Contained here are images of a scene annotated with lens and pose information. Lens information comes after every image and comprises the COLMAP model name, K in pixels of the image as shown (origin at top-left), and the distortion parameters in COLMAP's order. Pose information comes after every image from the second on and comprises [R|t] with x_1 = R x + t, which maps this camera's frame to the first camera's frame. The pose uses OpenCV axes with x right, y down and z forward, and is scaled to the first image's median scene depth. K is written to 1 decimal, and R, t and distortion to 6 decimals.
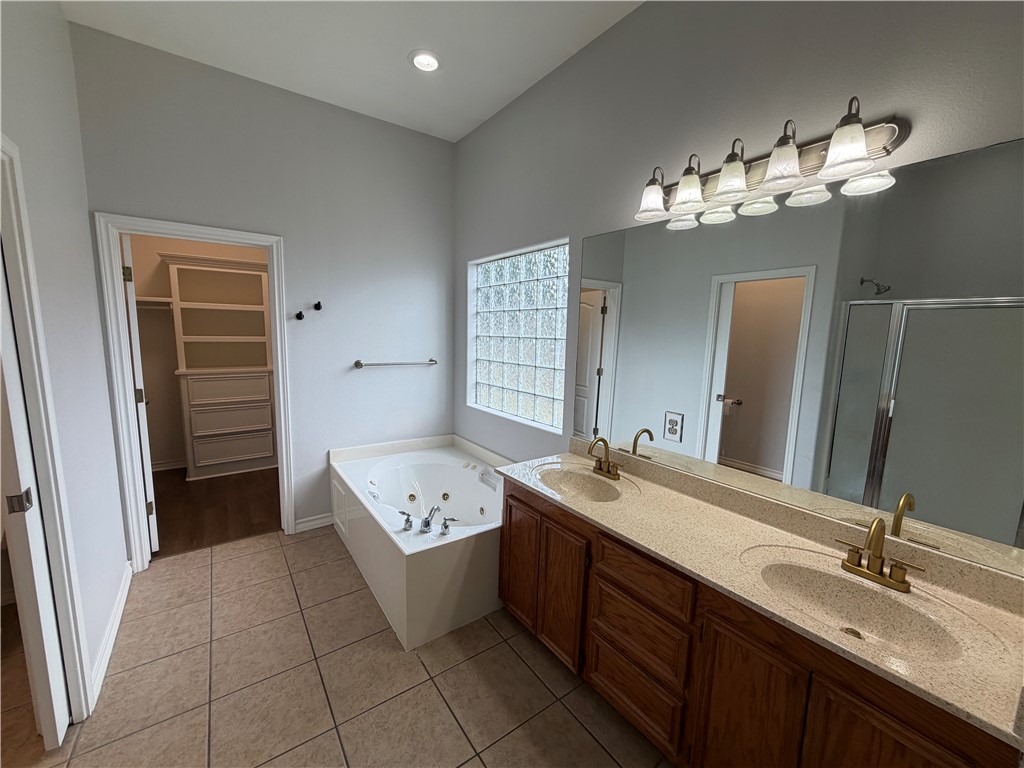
lens RADIAL K [[407.0, 0, 509.4], [0, 407.0, 385.7], [0, 0, 1]] dist [-0.002434, 0.000266]
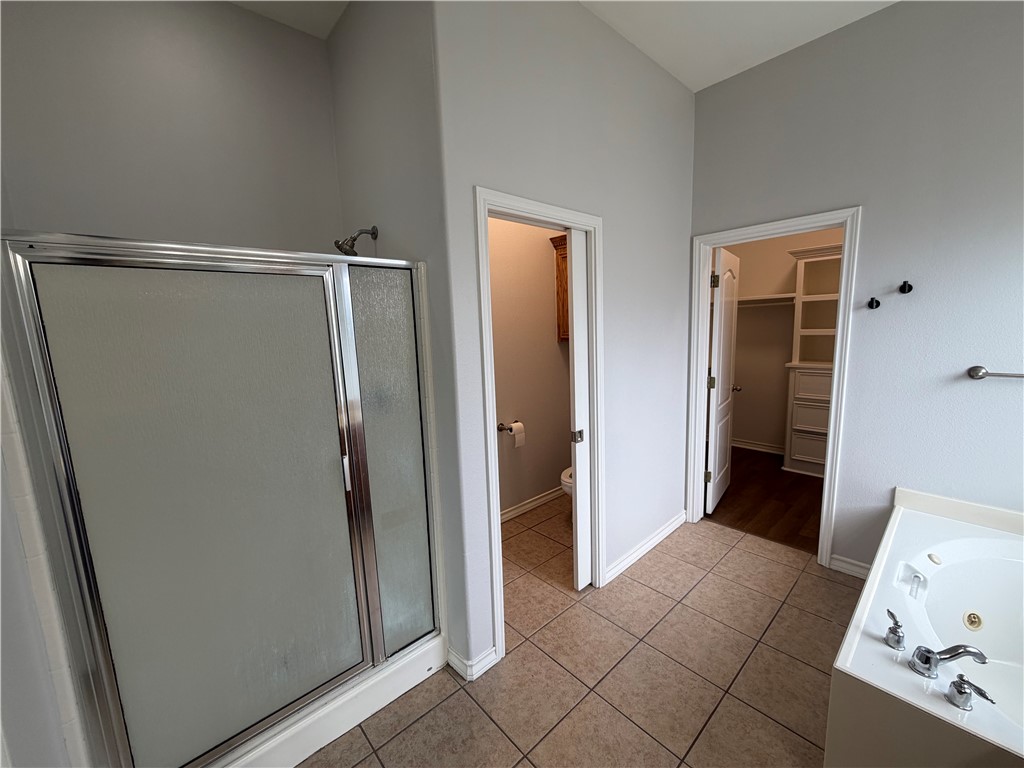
lens RADIAL K [[407.0, 0, 510.8], [0, 407.0, 385.1], [0, 0, 1]] dist [-0.002434, 0.000266]
pose [[0.110070, 0.118915, -0.986785, 0.196071], [-0.094007, 0.989612, 0.108769, -0.039499], [0.989468, 0.080792, 0.120105, 0.251740]]
